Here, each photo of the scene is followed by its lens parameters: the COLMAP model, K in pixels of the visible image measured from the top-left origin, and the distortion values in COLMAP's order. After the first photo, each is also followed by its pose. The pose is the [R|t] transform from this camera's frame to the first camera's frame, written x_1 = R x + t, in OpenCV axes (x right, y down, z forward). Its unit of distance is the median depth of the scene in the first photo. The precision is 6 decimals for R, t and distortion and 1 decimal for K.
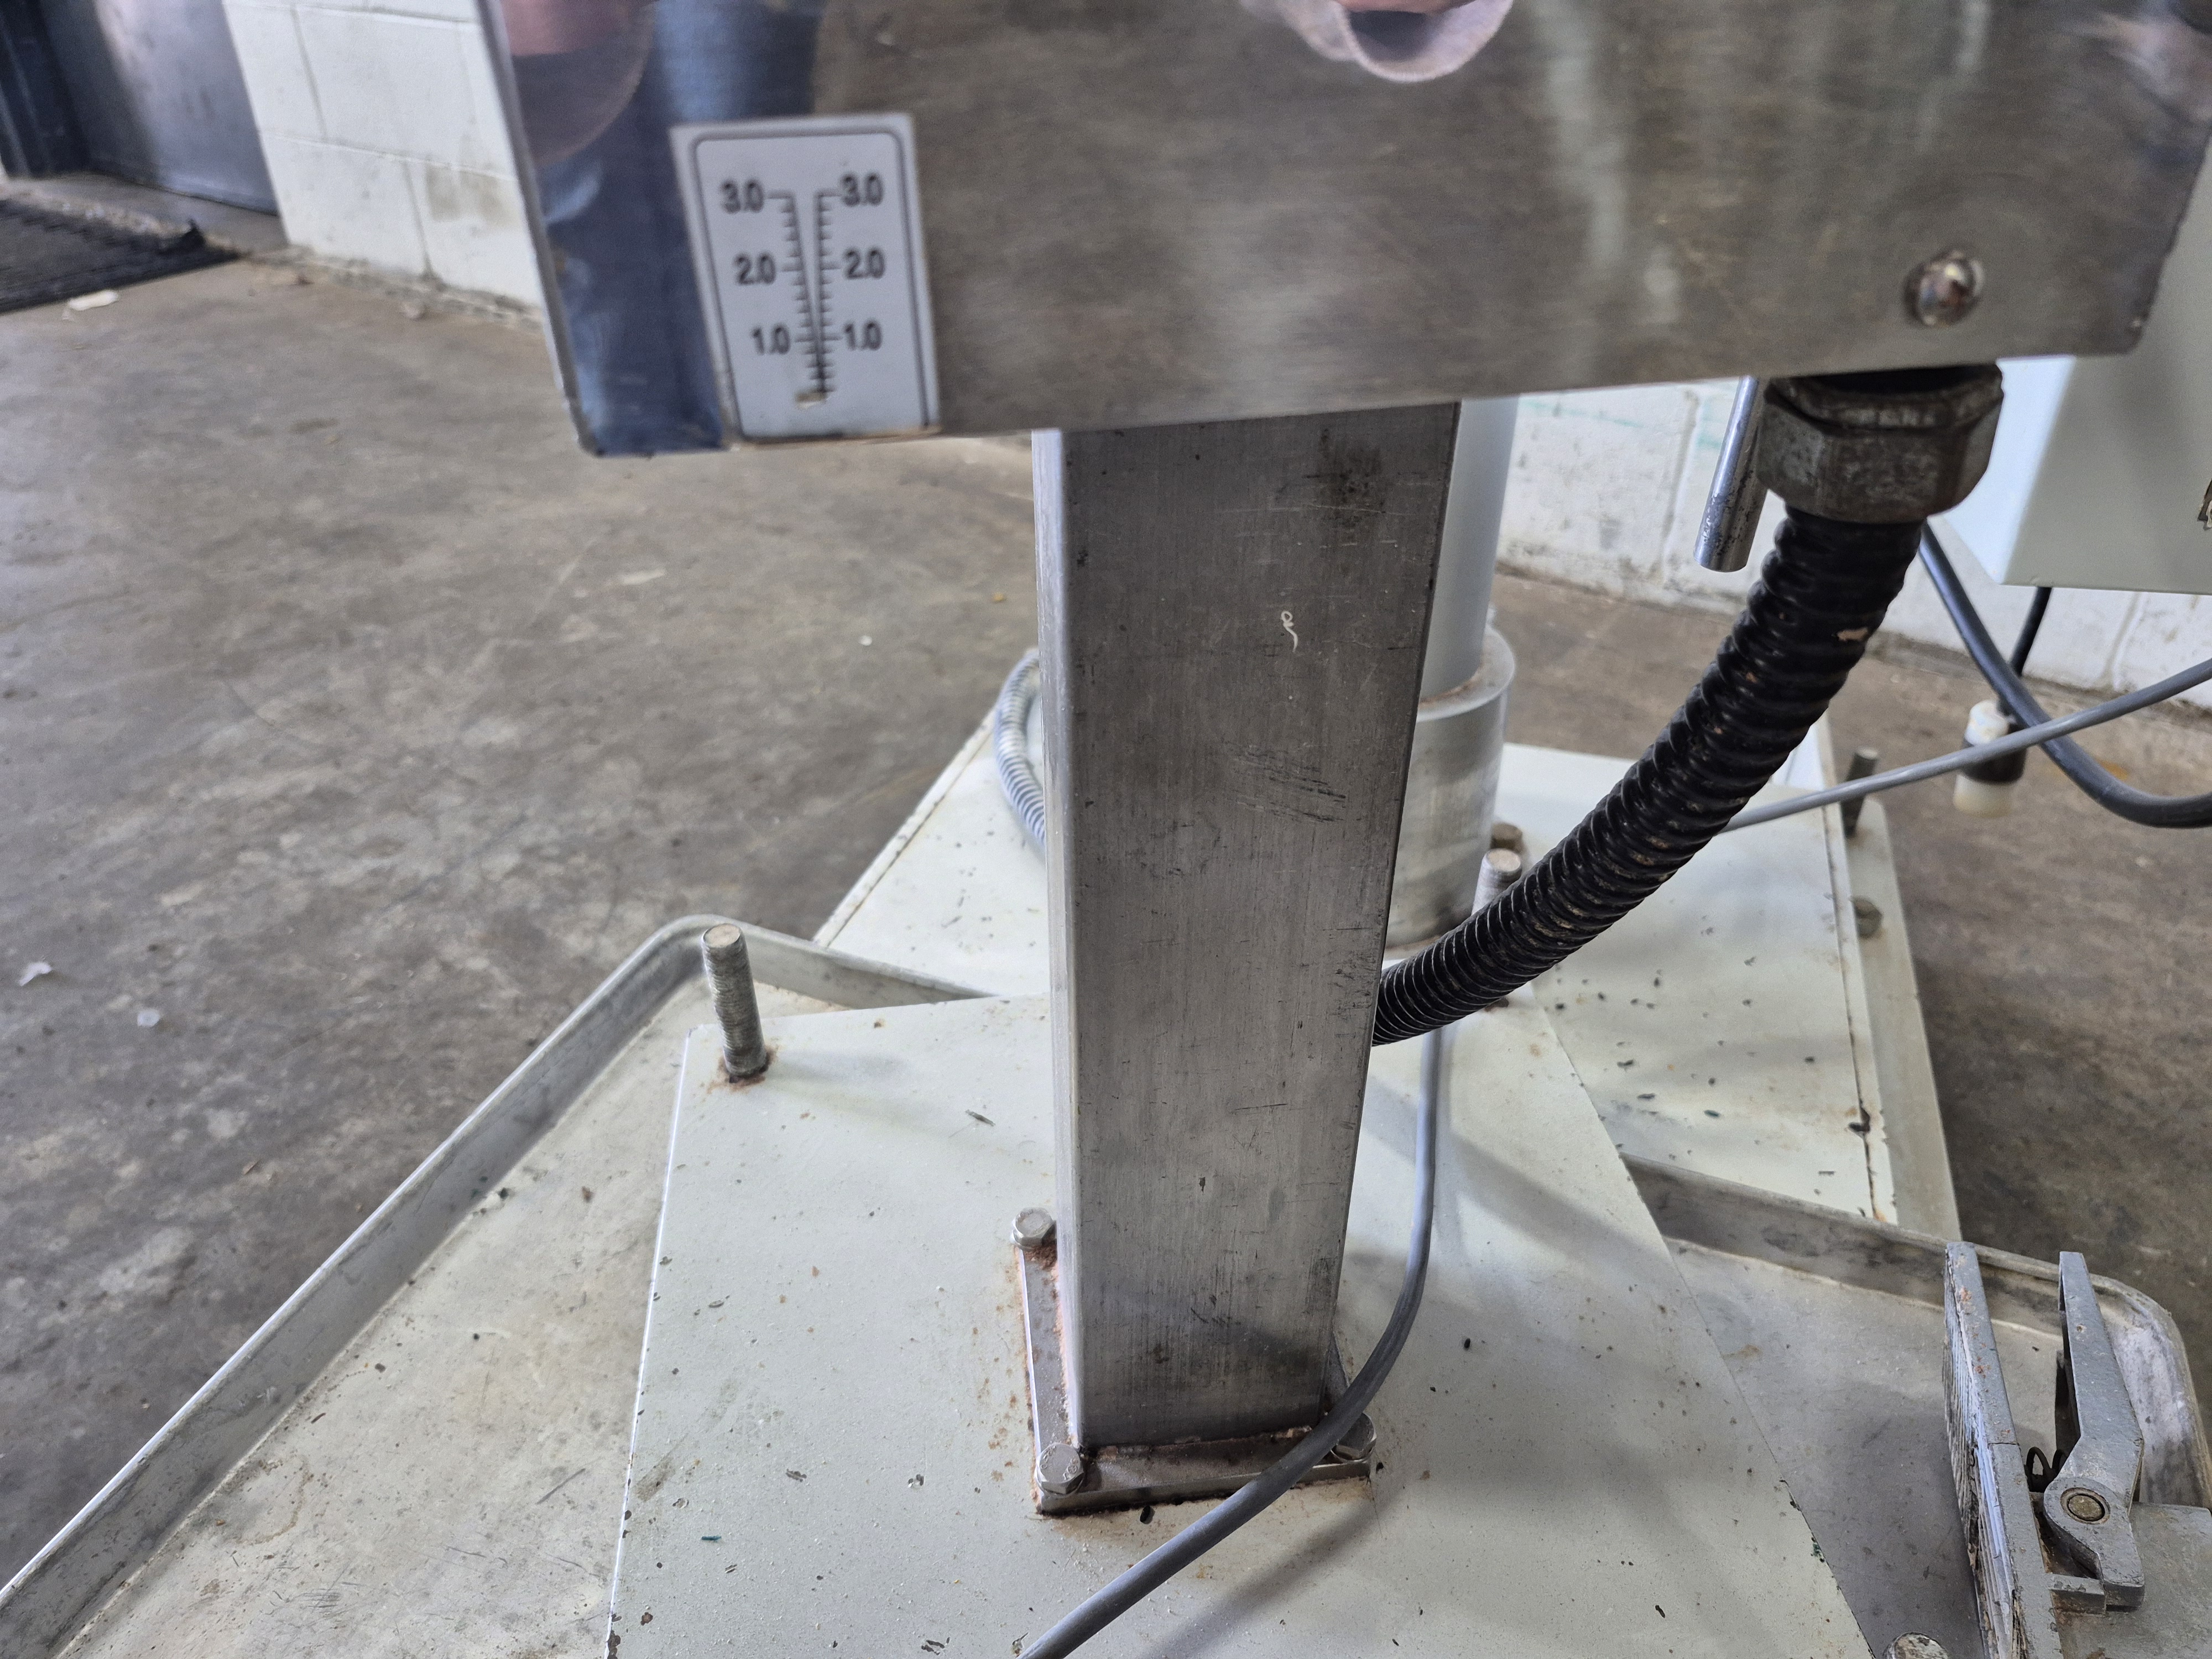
lens RADIAL K [[1563.4, 0, 1109.9], [0, 1563.4, 809.6], [0, 0, 1]] dist [0.067007, -0.100565]
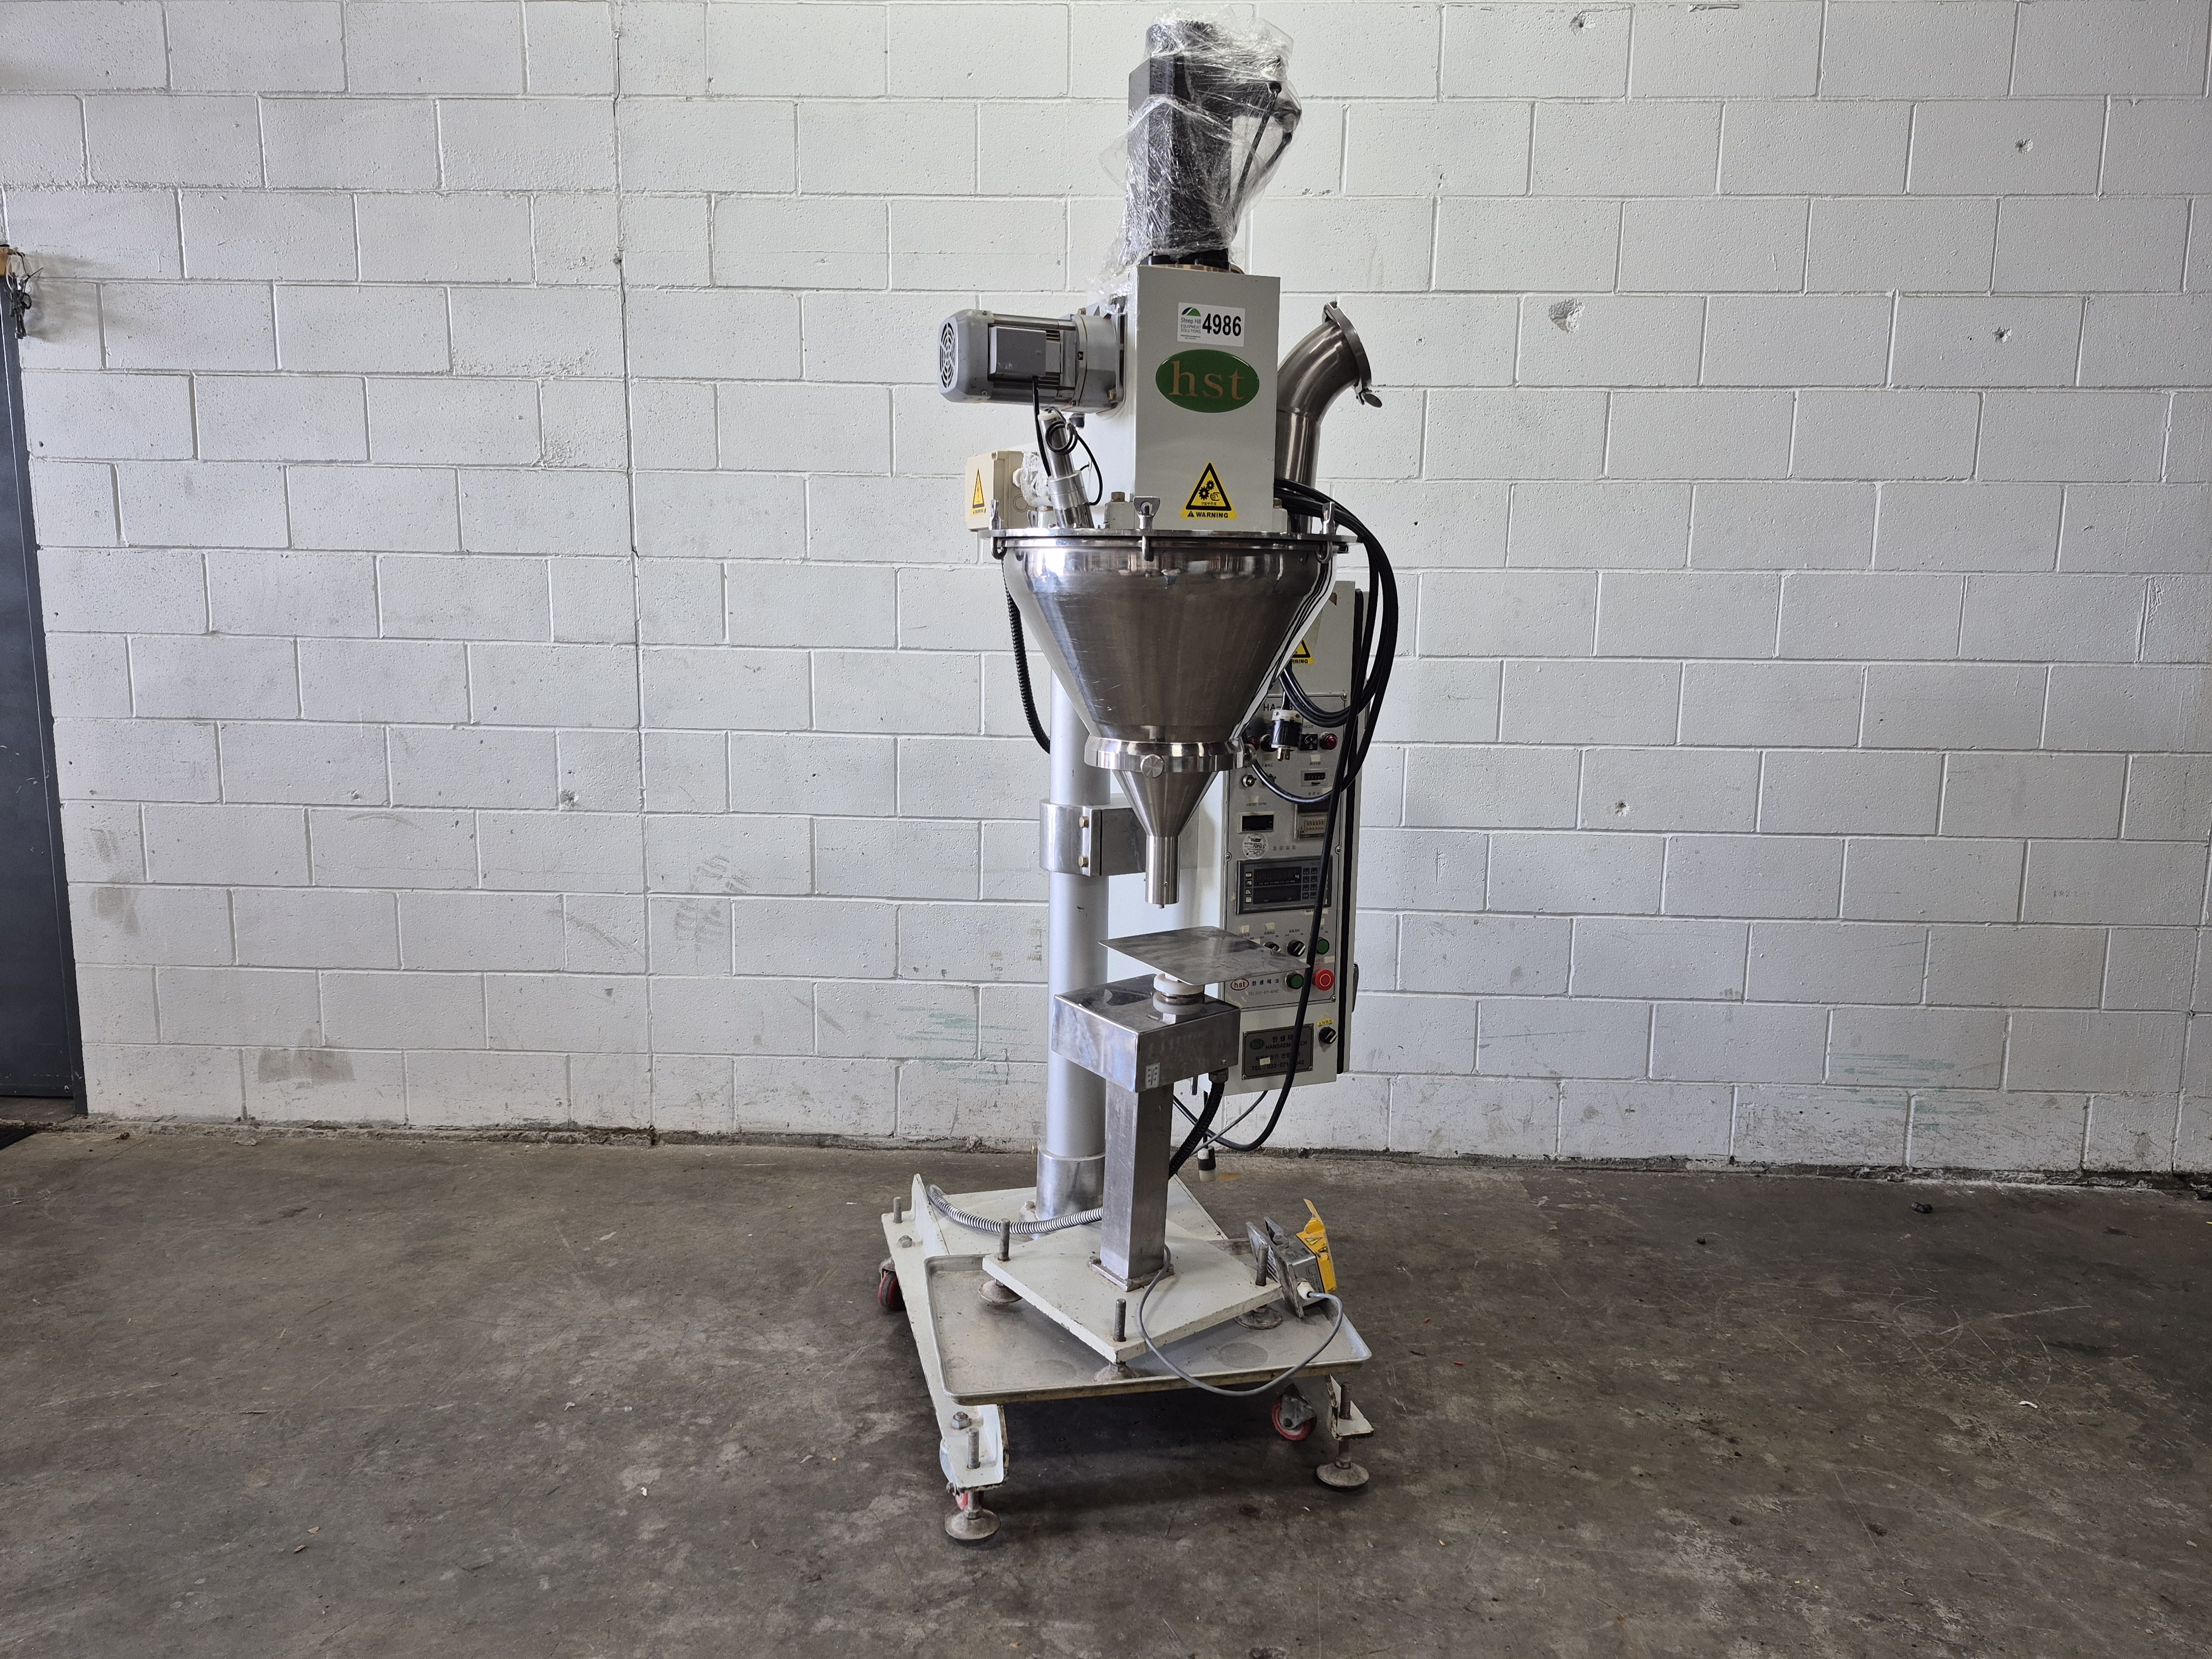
lens RADIAL K [[1518.7, 0, 1102.7], [0, 1518.7, 839.1], [0, 0, 1]] dist [0.106169, -0.130633]
pose [[0.847271, -0.068907, 0.526673, -0.744567], [0.273953, 0.906182, -0.322156, 0.191718], [-0.455062, 0.417237, 0.786658, -1.002292]]
